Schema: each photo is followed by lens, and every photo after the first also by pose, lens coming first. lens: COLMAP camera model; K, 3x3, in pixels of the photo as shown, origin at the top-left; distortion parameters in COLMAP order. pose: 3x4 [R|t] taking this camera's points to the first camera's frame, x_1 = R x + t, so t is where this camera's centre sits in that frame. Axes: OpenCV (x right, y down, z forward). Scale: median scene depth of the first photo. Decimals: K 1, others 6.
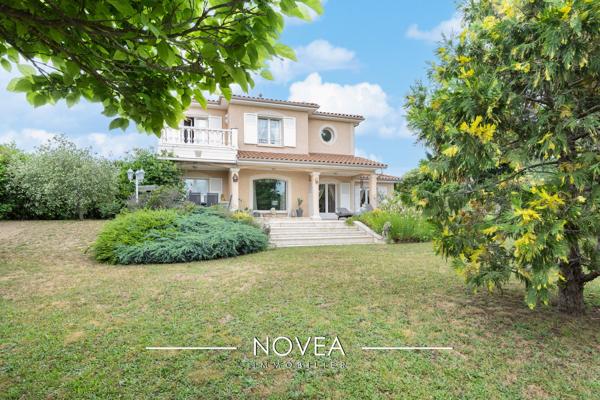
lens RADIAL K [[239.5, 0, 300.0], [0, 239.5, 200.0], [0, 0, 1]] dist [-0.000328, -0.000039]
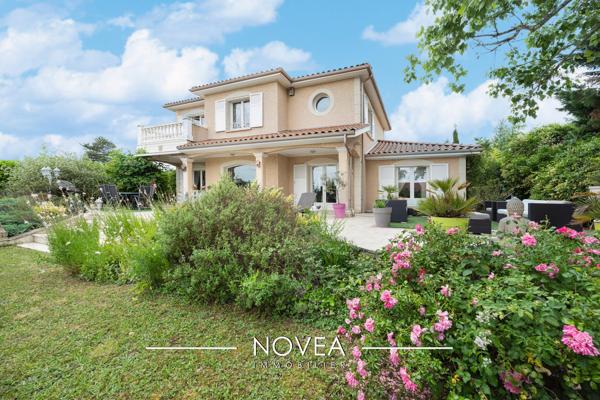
lens RADIAL K [[239.5, 0, 300.0], [0, 239.5, 200.0], [0, 0, 1]] dist [-0.000328, -0.000039]
pose [[0.791519, 0.016562, -0.610920, 0.633026], [0.015486, 0.998768, 0.047141, 0.008930], [0.610948, -0.046773, 0.790288, 0.377720]]
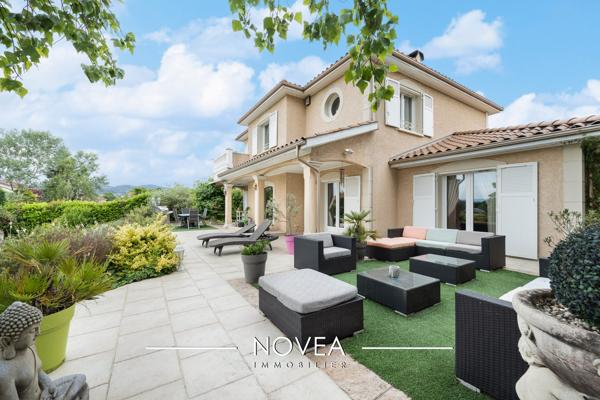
lens RADIAL K [[239.5, 0, 300.0], [0, 239.5, 200.0], [0, 0, 1]] dist [-0.000328, -0.000039]
pose [[0.297427, -0.022099, -0.954489, 0.802507], [0.045646, 0.998918, -0.008904, -0.018749], [0.953653, -0.040920, 0.298114, 0.813412]]
